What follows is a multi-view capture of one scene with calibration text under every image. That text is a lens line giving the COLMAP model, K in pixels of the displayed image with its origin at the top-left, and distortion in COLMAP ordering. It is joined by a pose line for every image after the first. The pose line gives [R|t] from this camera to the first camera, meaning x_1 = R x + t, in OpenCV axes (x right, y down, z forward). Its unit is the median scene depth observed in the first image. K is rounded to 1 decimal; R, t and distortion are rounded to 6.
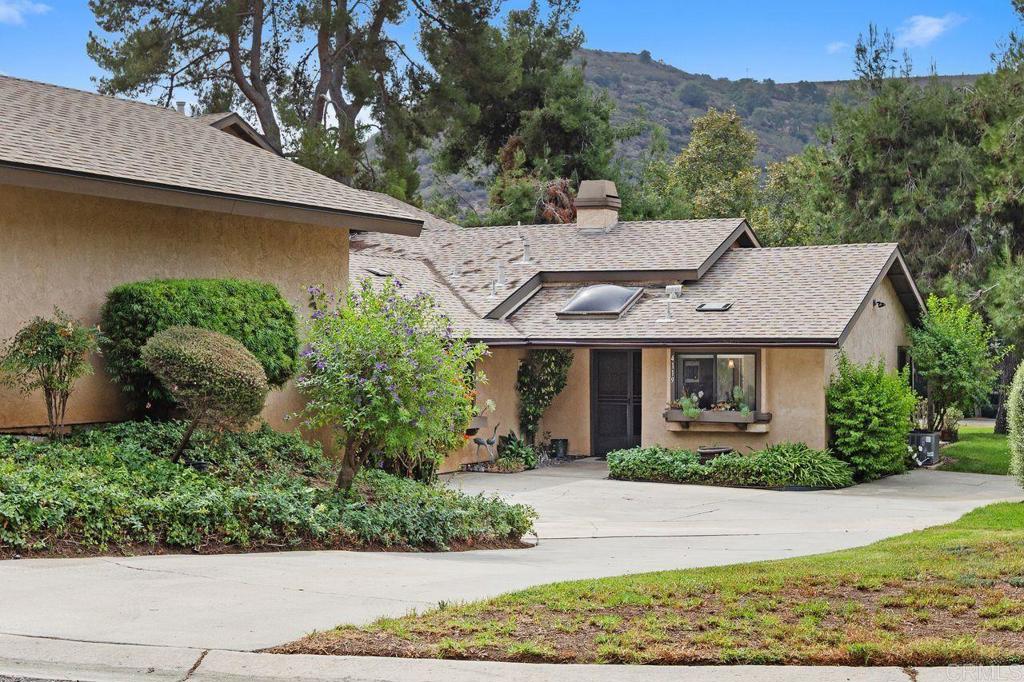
lens RADIAL K [[1348.7, 0, 512.0], [0, 1348.7, 341.0], [0, 0, 1]] dist [0.006810, -0.506362]
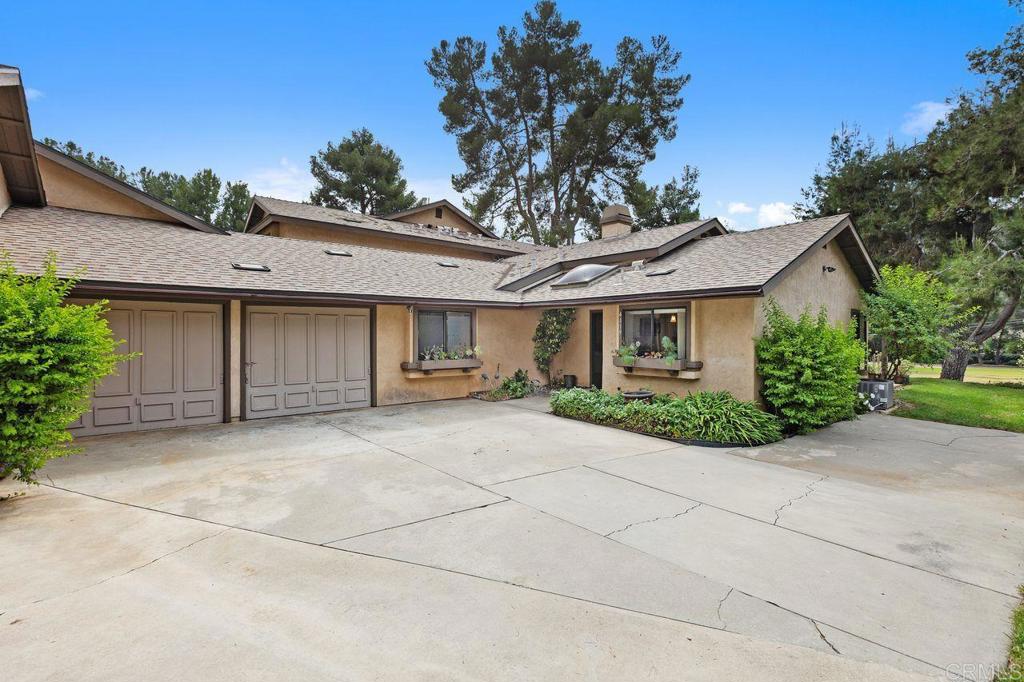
lens RADIAL K [[455.3, 0, 511.2], [0, 455.3, 334.6], [0, 0, 1]] dist [-0.001266, 0.000187]
pose [[0.925613, 0.003184, -0.378459, 0.184972], [0.000593, 0.999951, 0.009864, 0.027174], [0.378472, -0.009355, 0.925566, 0.586960]]
